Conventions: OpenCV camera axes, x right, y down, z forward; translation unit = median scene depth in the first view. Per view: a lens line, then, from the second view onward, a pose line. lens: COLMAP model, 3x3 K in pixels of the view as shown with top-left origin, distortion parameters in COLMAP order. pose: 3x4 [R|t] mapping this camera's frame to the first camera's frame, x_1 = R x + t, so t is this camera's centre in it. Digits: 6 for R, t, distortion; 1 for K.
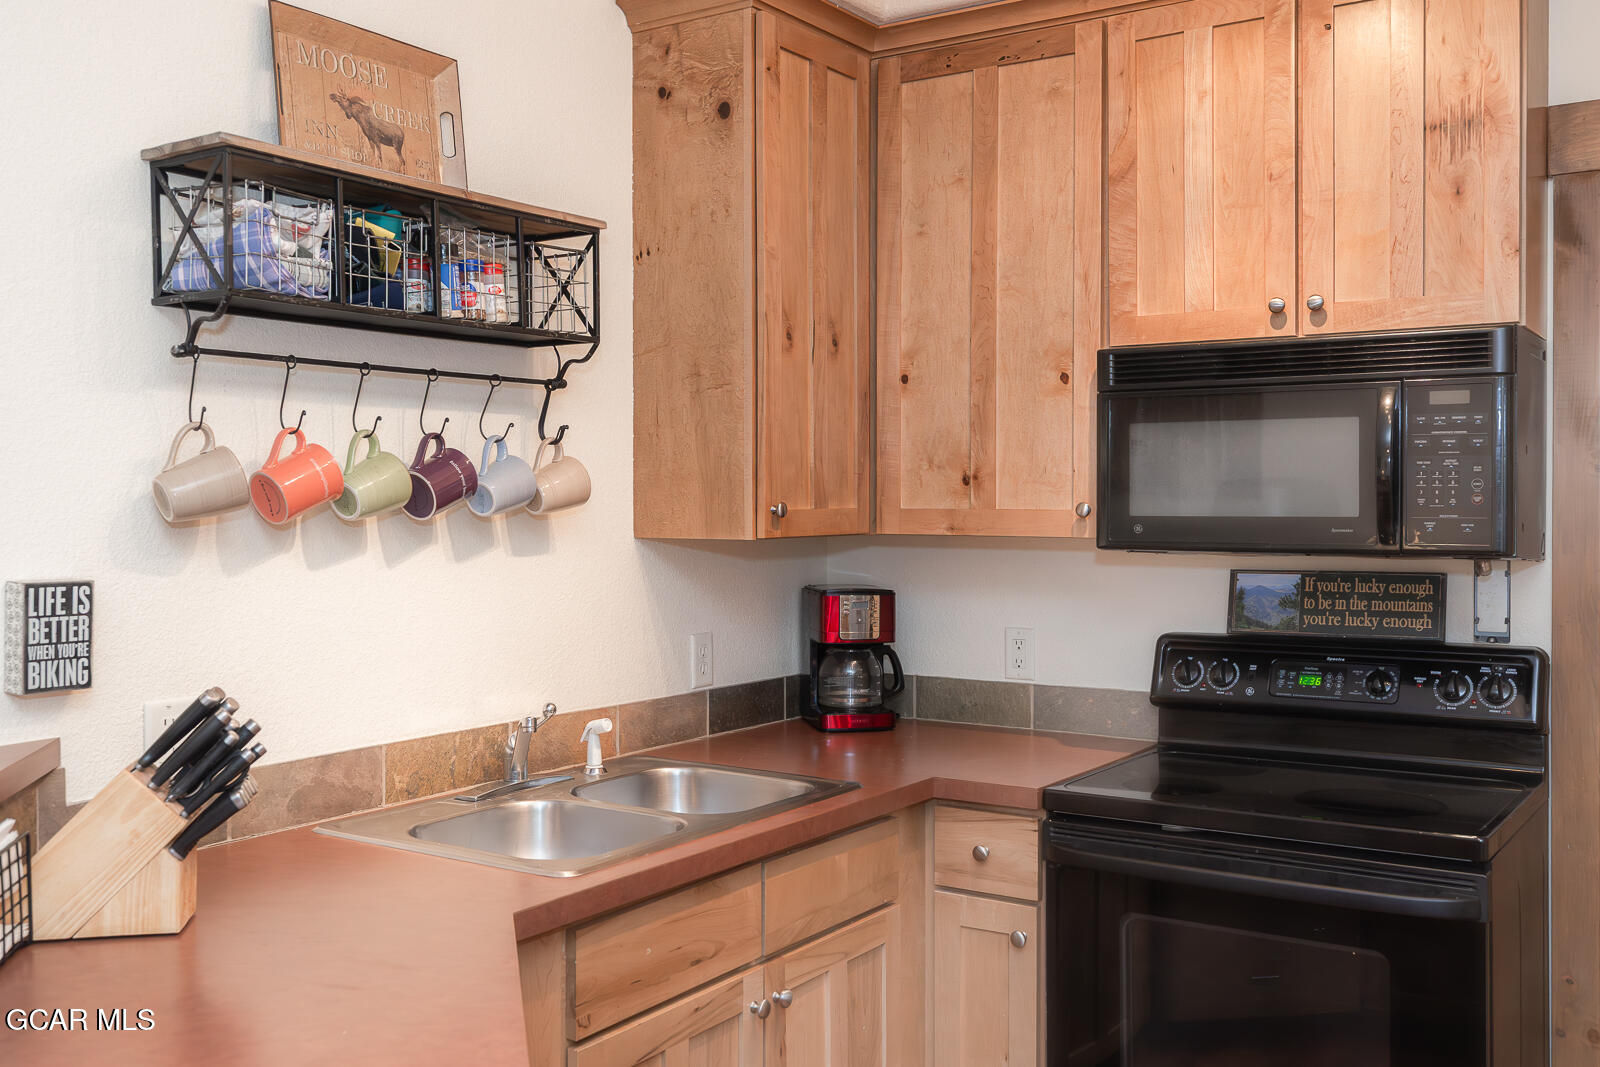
lens RADIAL K [[1494.9, 0, 841.4], [0, 1494.9, 507.7], [0, 0, 1]] dist [0.001915, 0.009279]
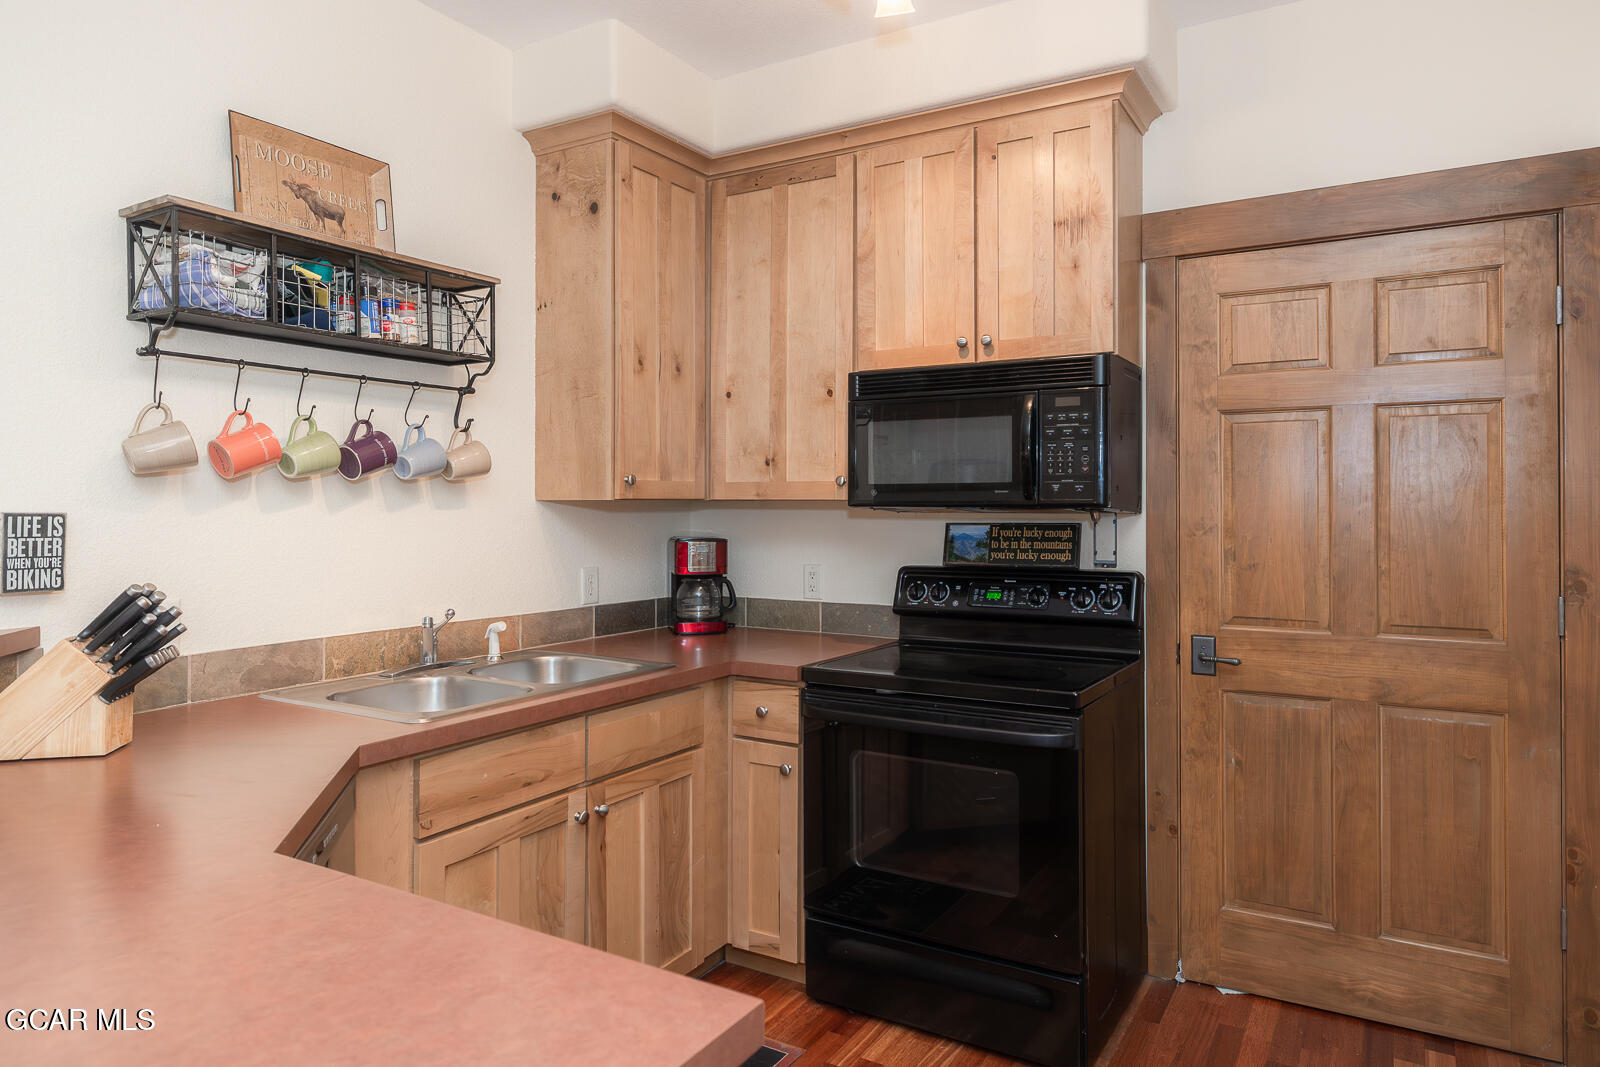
lens RADIAL K [[970.2, 0, 850.6], [0, 970.2, 494.9], [0, 0, 1]] dist [0.007006, -0.000967]
pose [[0.998451, 0.000530, 0.055632, 0.126111], [0.000413, 0.999857, -0.016931, 0.033796], [-0.055633, 0.016928, 0.998308, 0.039630]]
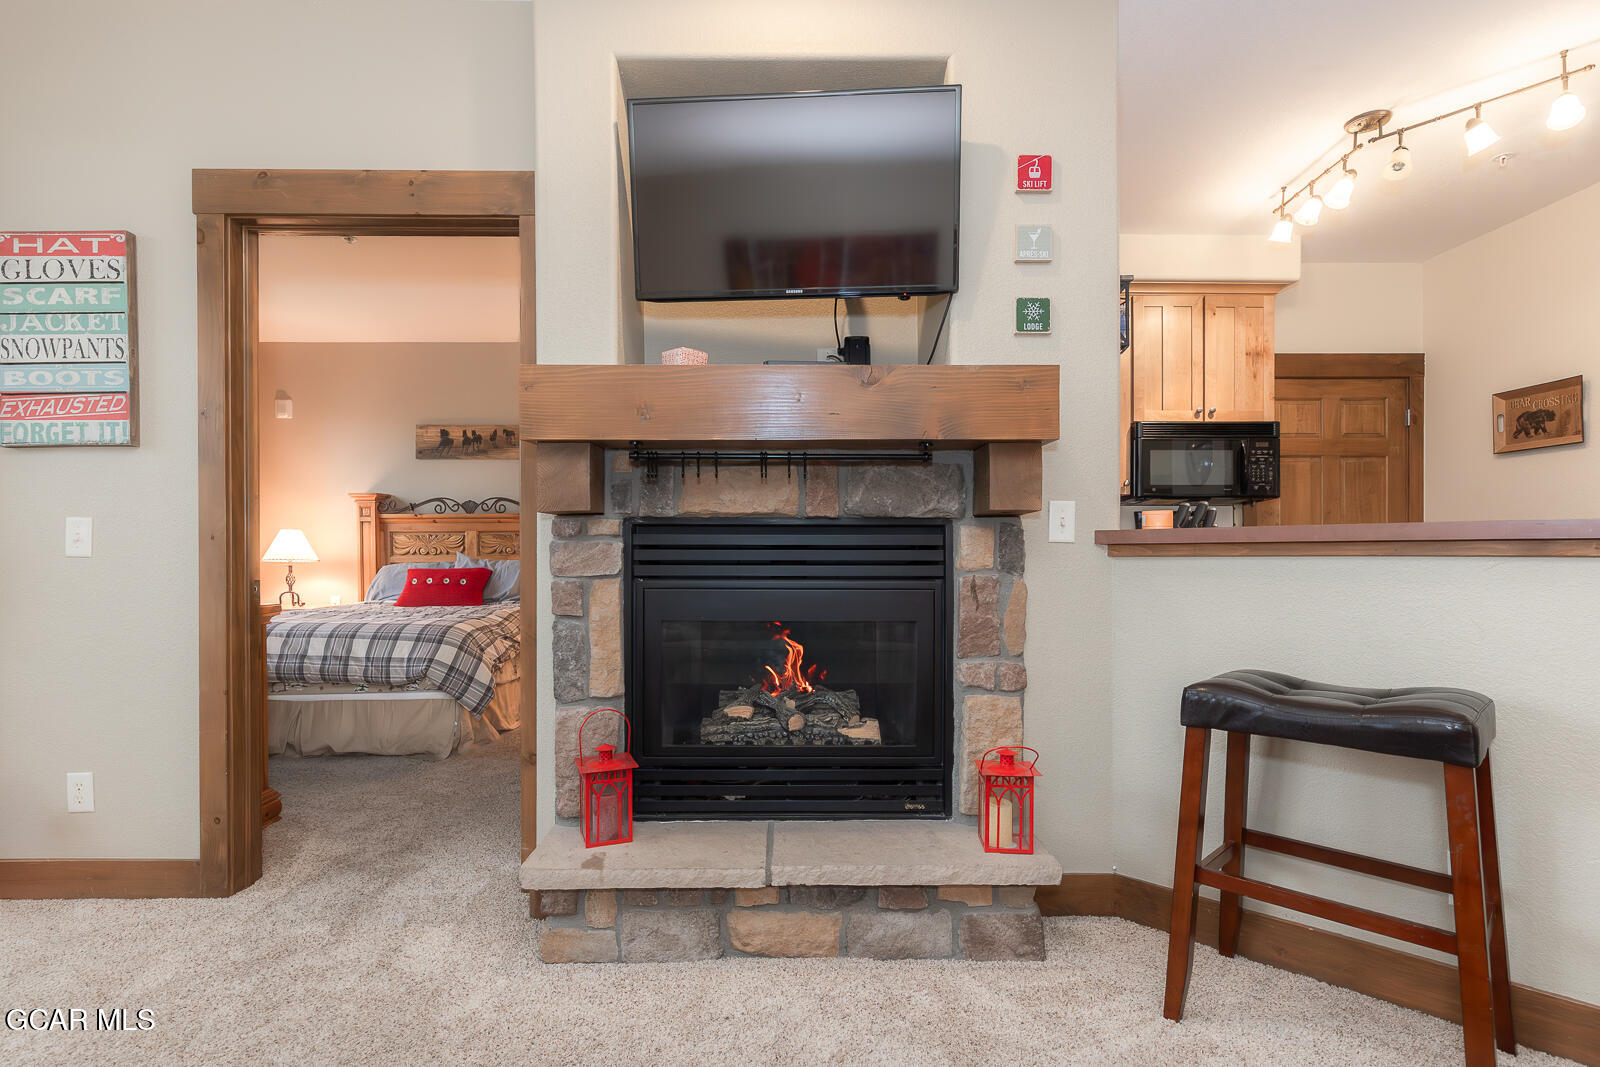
lens RADIAL K [[793.9, 0, 790.3], [0, 793.9, 559.7], [0, 0, 1]] dist [-0.001959, -0.000572]
pose [[0.848175, -0.000579, 0.529716, -1.149673], [0.002489, 0.999993, -0.002892, 0.147912], [-0.529710, 0.003772, 0.848170, 0.144946]]
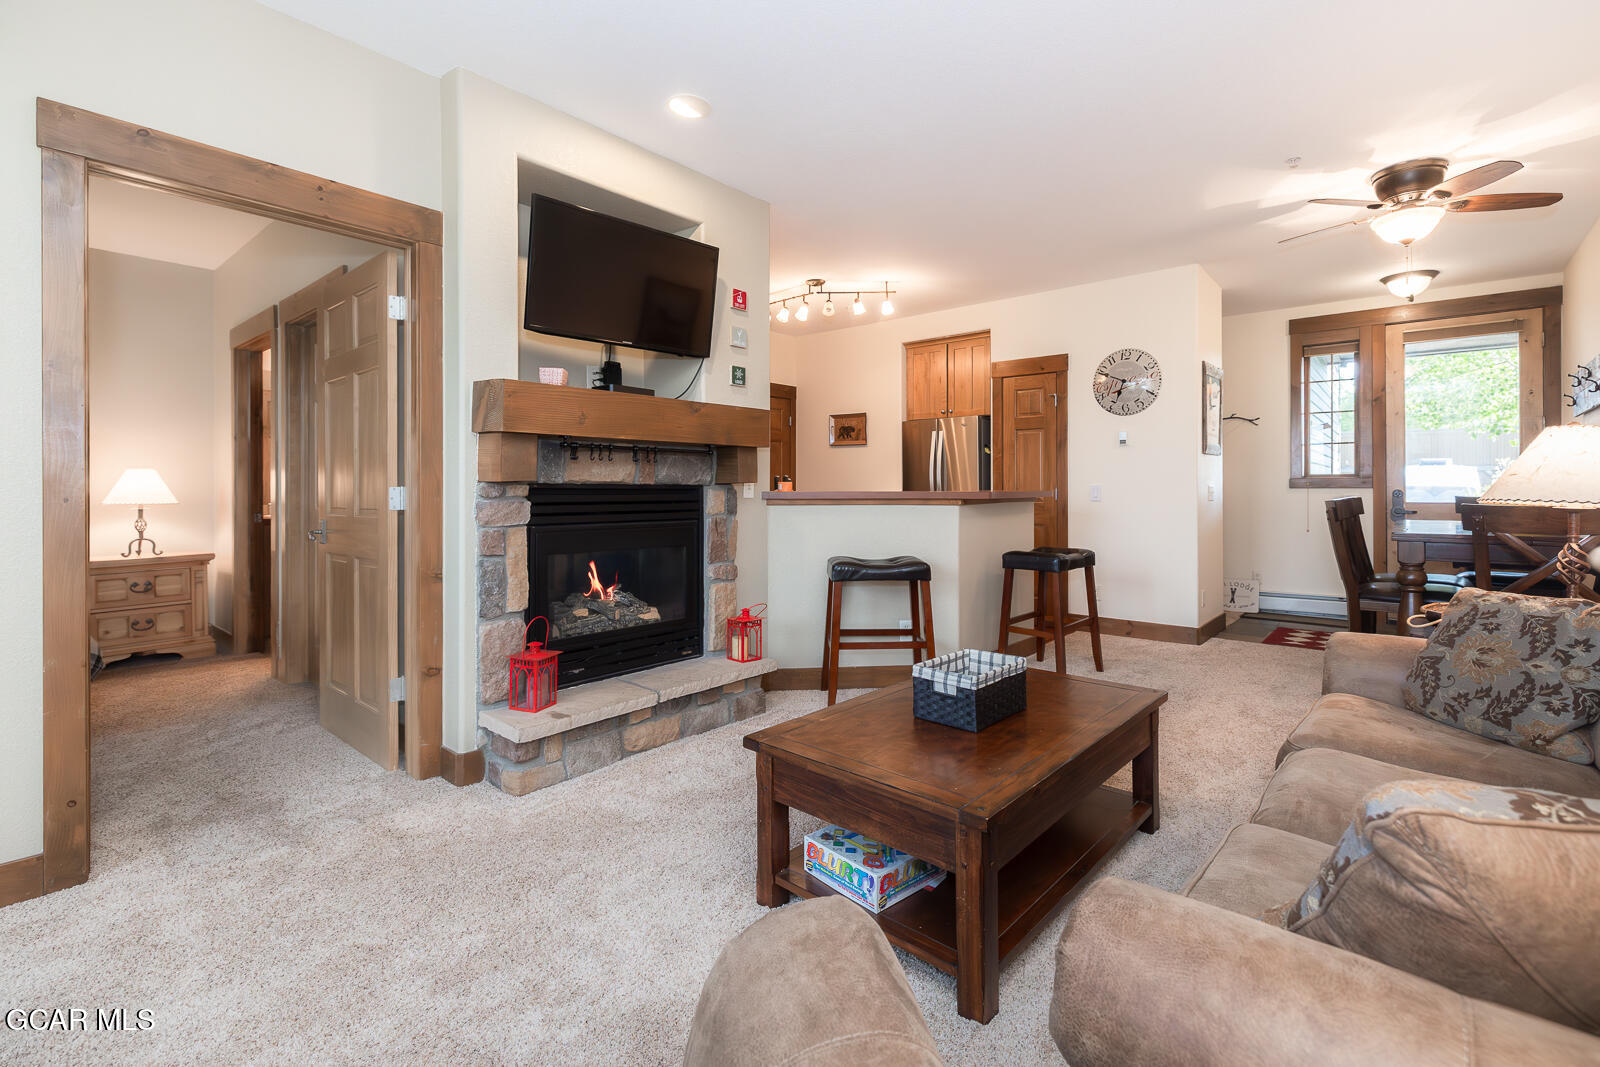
lens RADIAL K [[716.2, 0, 795.3], [0, 716.2, 495.1], [0, 0, 1]] dist [0.000196, 0.000042]
pose [[0.173929, -0.007688, 0.984728, -1.848540], [0.007075, 0.999953, 0.006557, 0.113048], [-0.984733, 0.005827, 0.173976, 0.366831]]
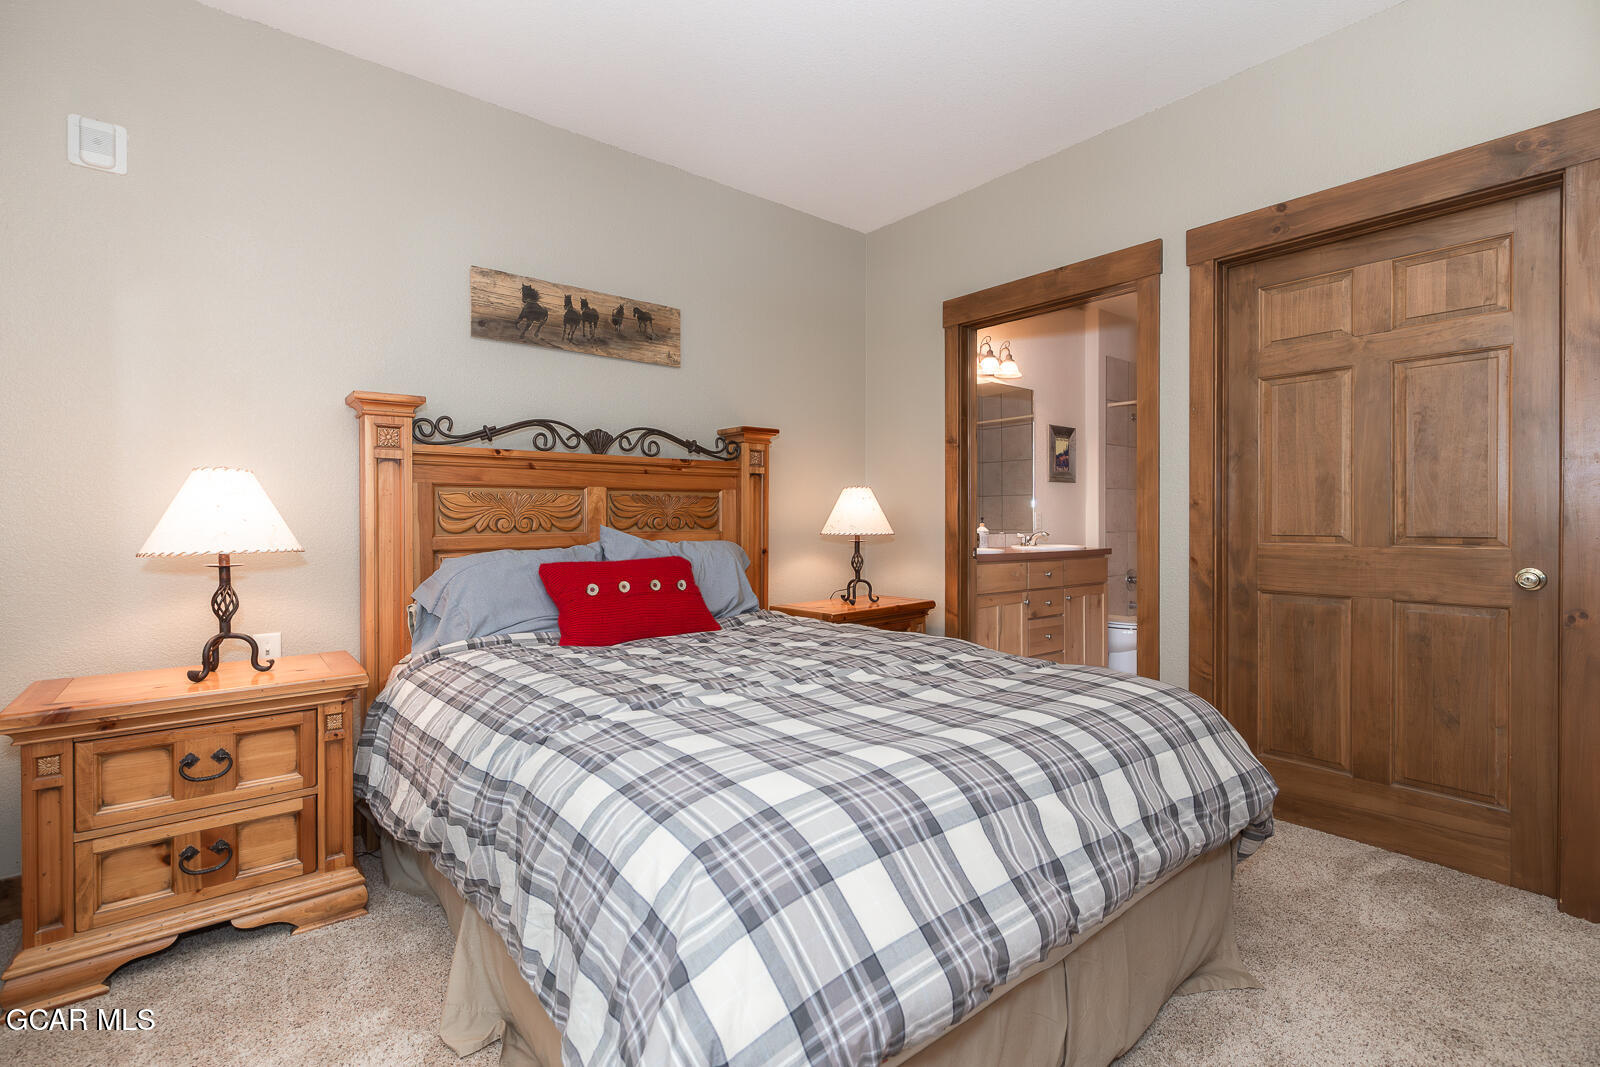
lens RADIAL K [[715.4, 0, 800.0], [0, 715.4, 533.5], [0, 0, 1]] dist [0.001006, 0.000381]
pose [[0.335043, -0.016810, 0.942053, -1.681357], [0.007066, 0.999858, 0.015329, 0.111627], [-0.942176, 0.001521, 0.335115, 1.996798]]
